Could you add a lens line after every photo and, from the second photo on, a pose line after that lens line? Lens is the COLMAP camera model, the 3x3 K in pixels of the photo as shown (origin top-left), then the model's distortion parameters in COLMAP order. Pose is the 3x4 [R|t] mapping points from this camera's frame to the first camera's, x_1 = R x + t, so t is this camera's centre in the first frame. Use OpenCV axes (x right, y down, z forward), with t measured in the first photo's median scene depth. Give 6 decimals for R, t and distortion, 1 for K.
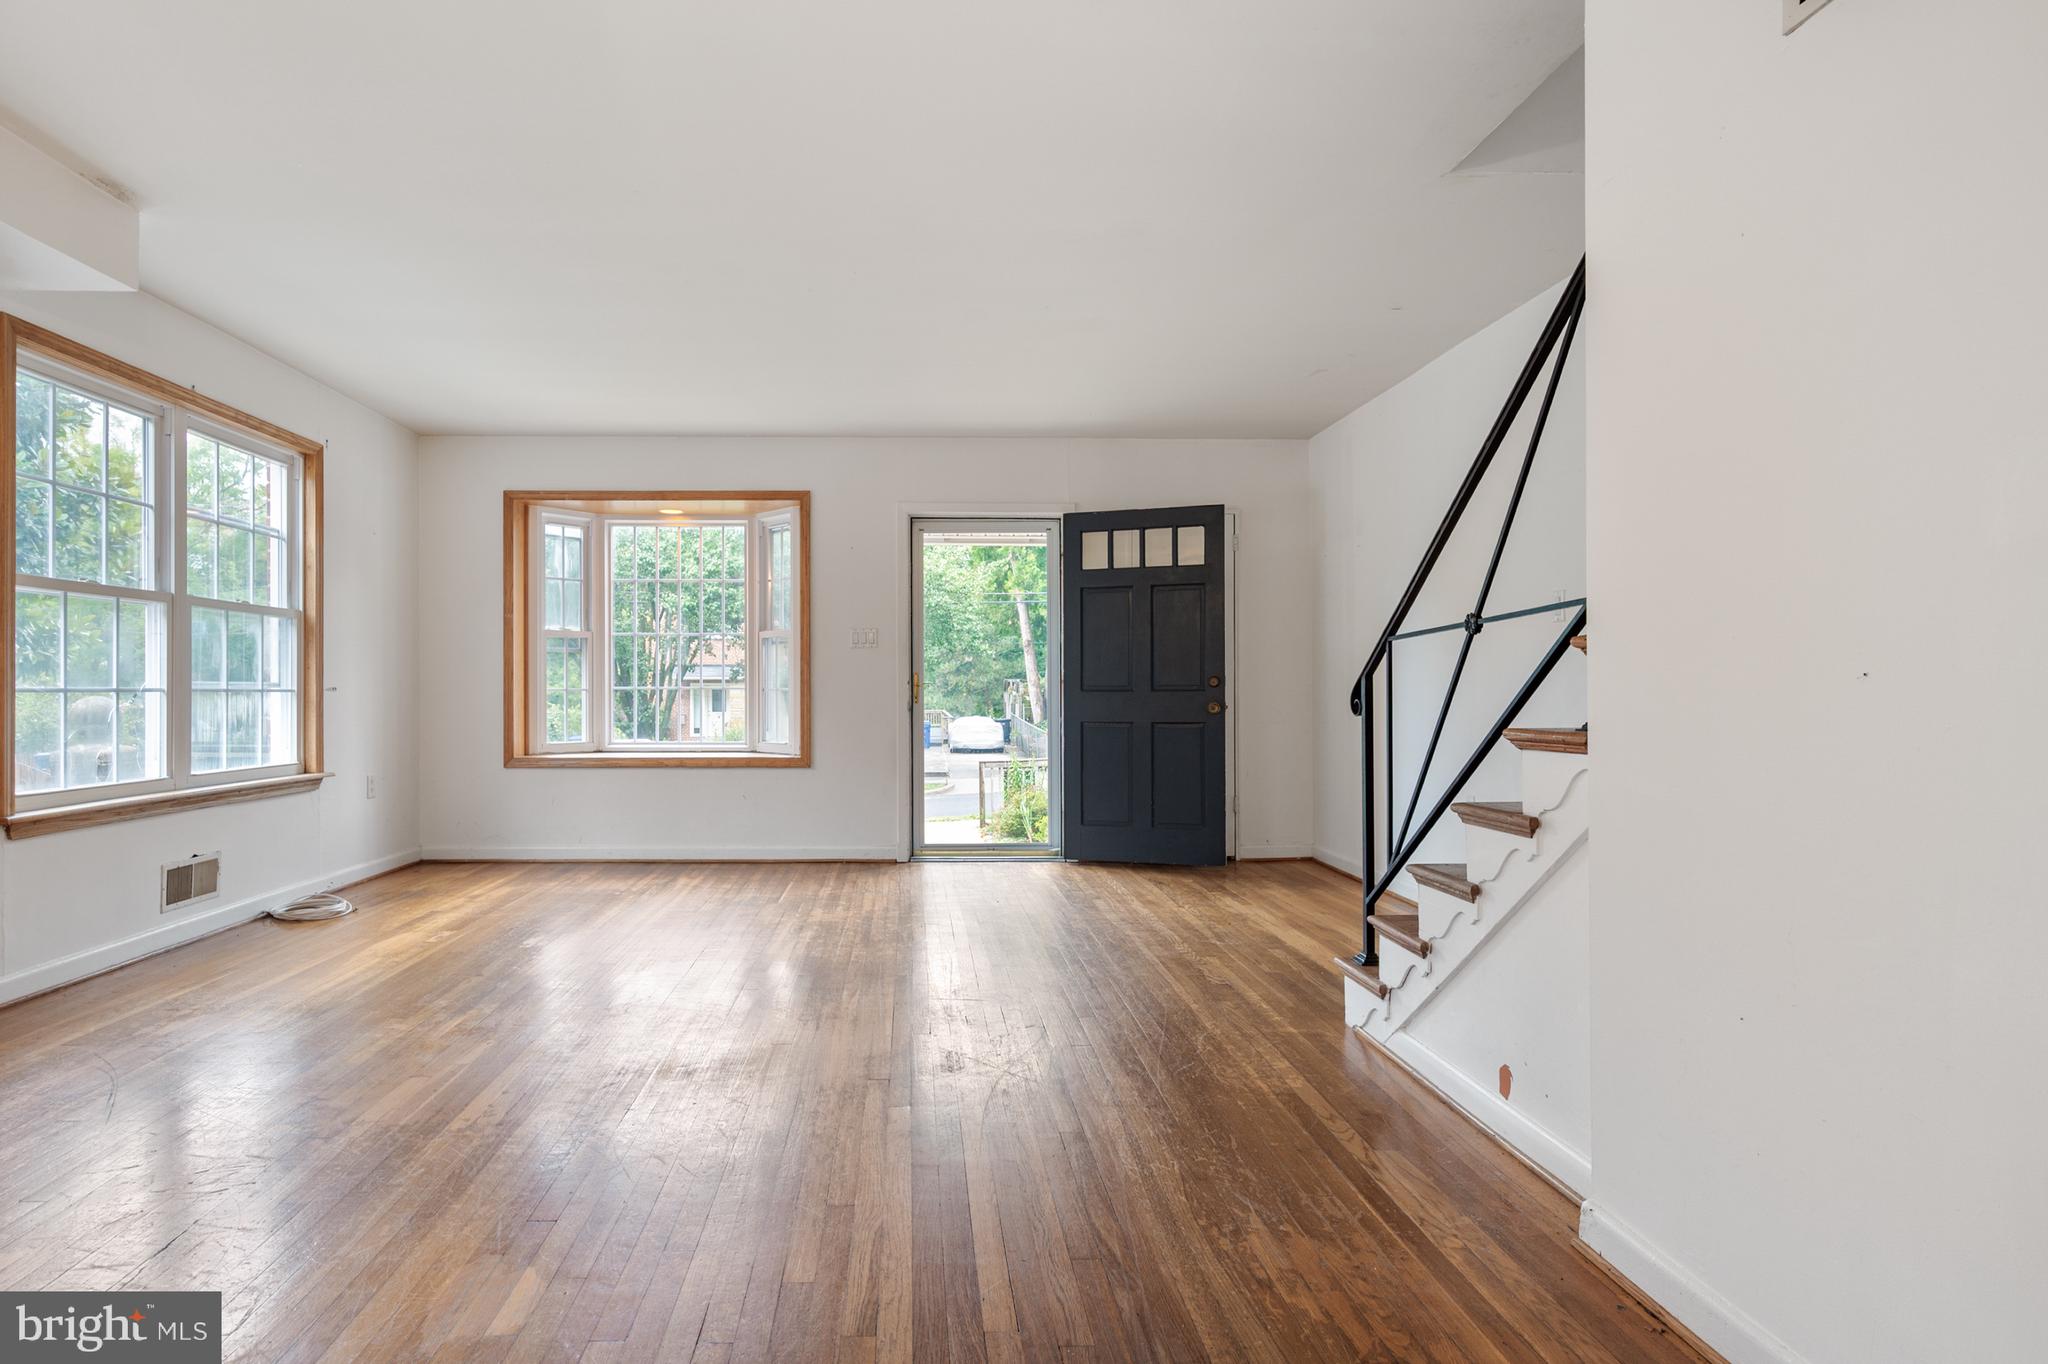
lens RADIAL K [[1060.5, 0, 930.8], [0, 1060.5, 682.9], [0, 0, 1]] dist [-0.004456, -0.000221]
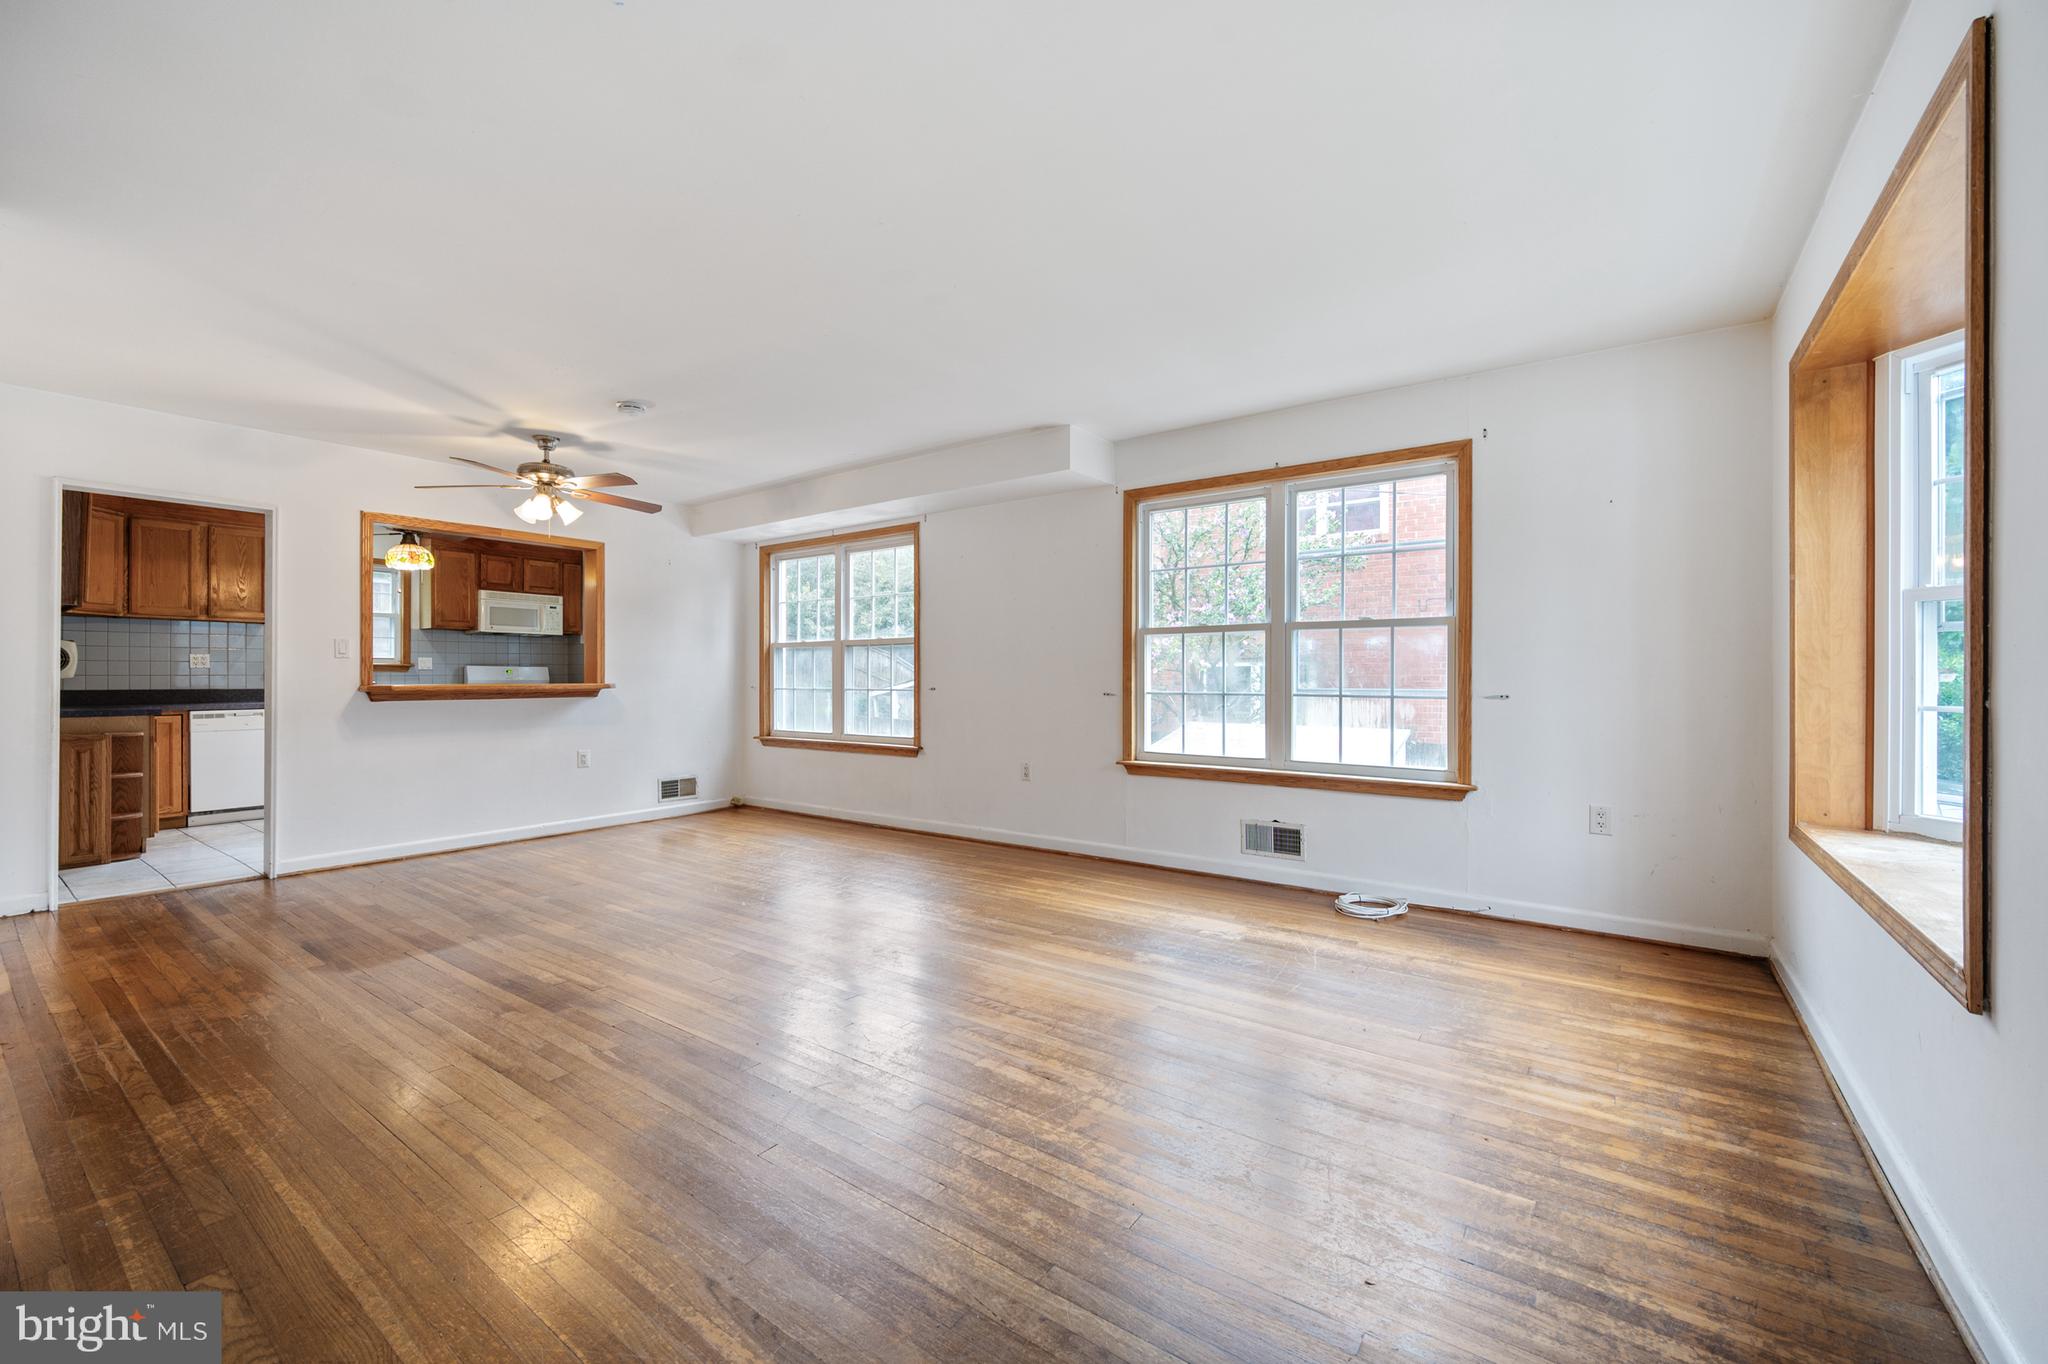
lens RADIAL K [[816.8, 0, 1015.8], [0, 816.8, 677.5], [0, 0, 1]] dist [-0.001153, -0.000079]
pose [[-0.605065, 0.000283, -0.796176, 0.215289], [0.004606, 0.999984, -0.003145, -0.009358], [0.796163, -0.005571, -0.605057, 0.958761]]
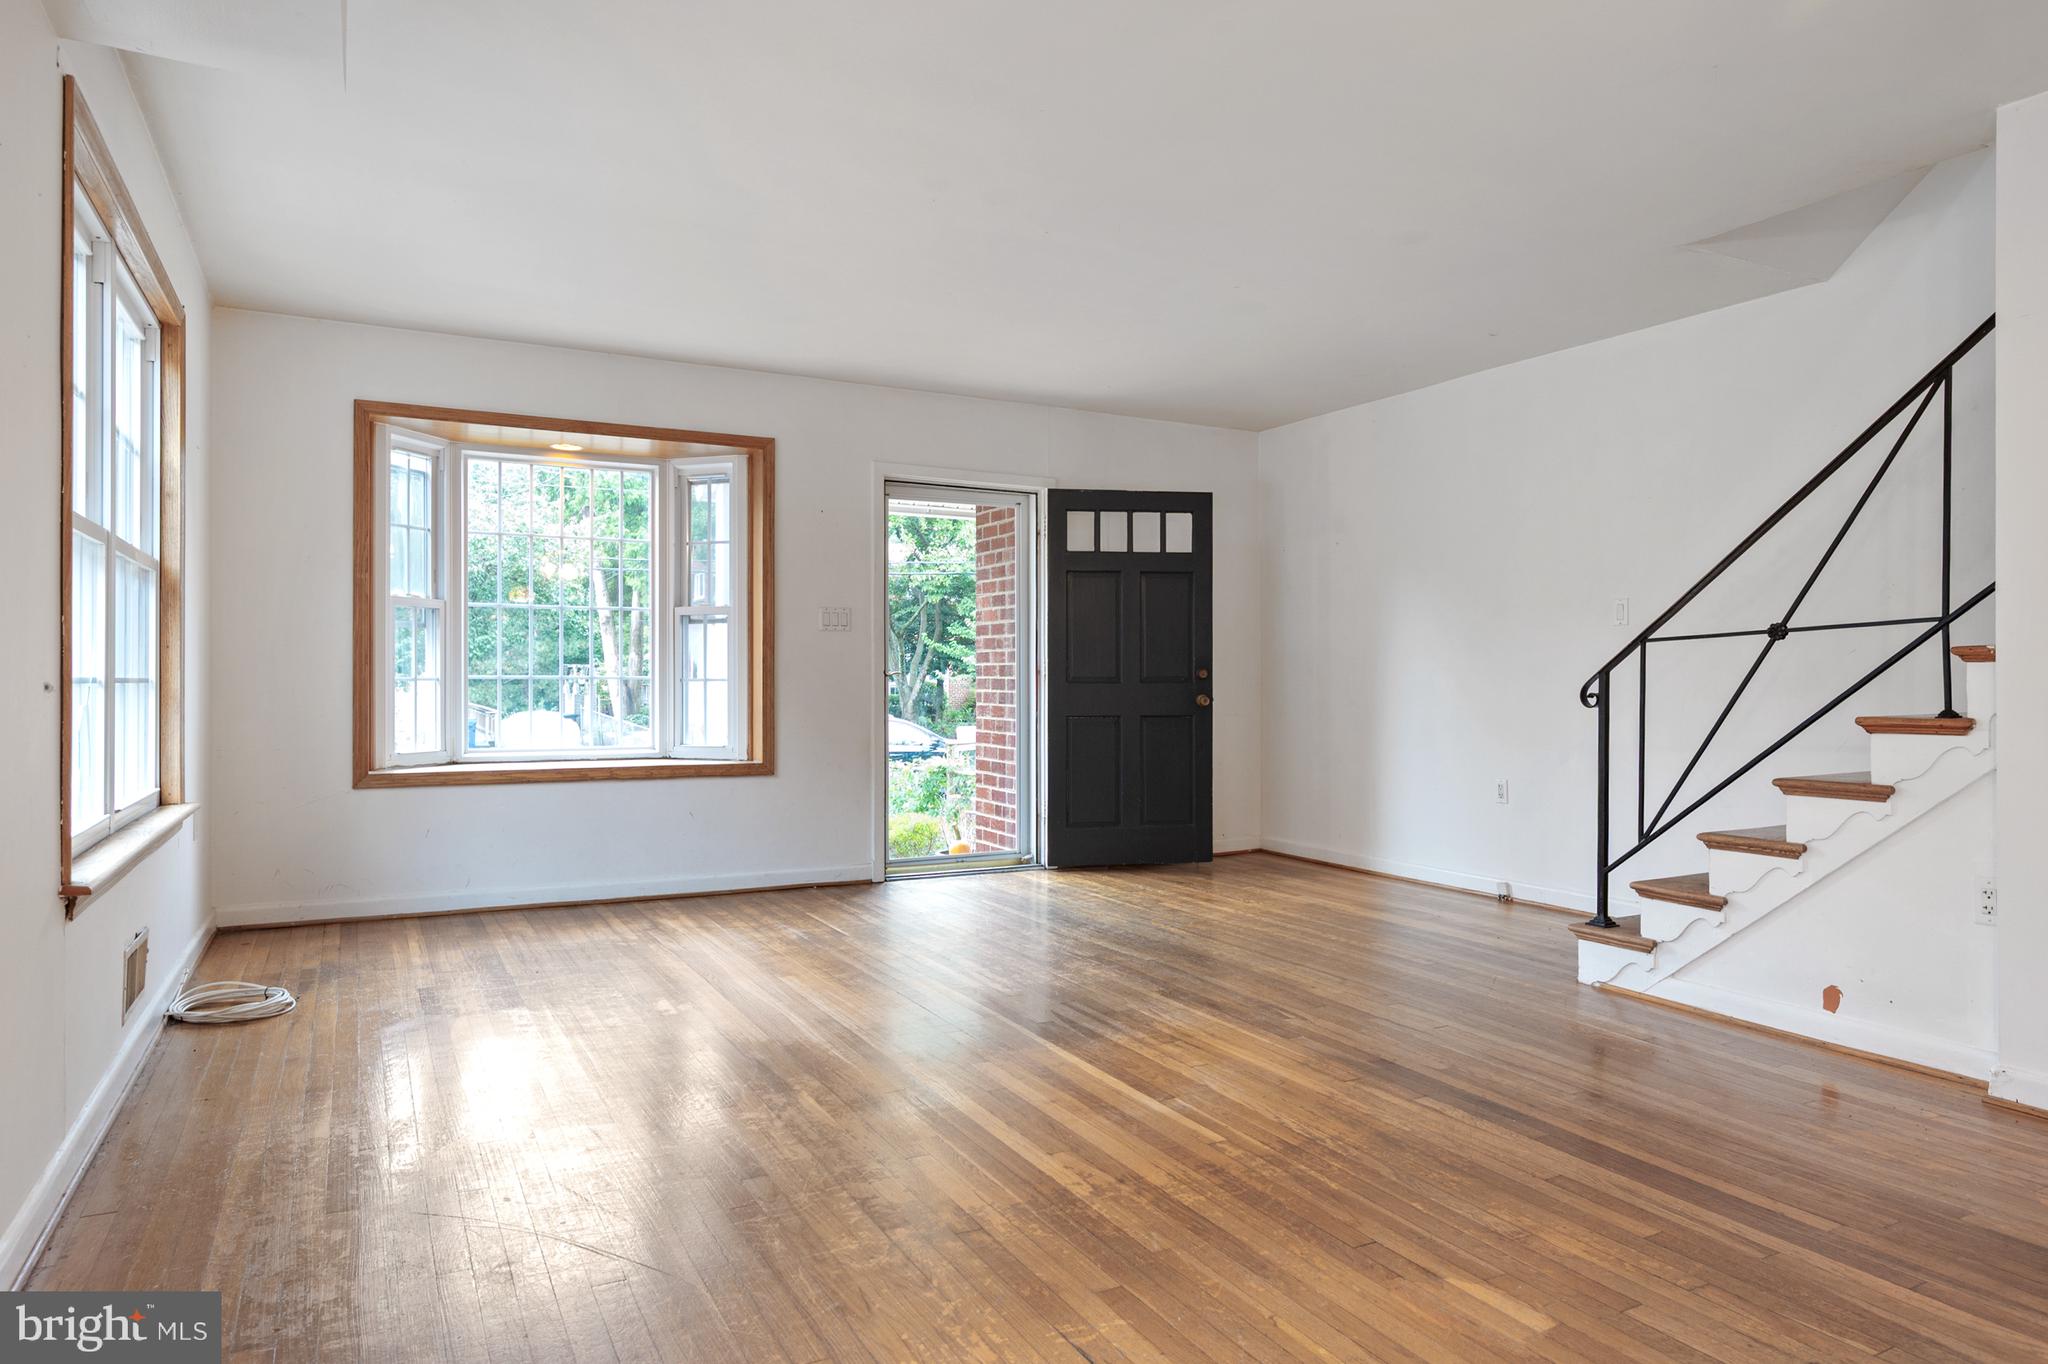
lens RADIAL K [[1250.6, 0, 1024.0], [0, 1250.6, 682.0], [0, 0, 1]] dist [-0.006699, -0.000769]
pose [[0.890233, 0.002056, 0.455501, -0.395509], [-0.006606, 0.999943, 0.008399, -0.001870], [-0.455458, -0.010486, 0.890196, 0.050081]]
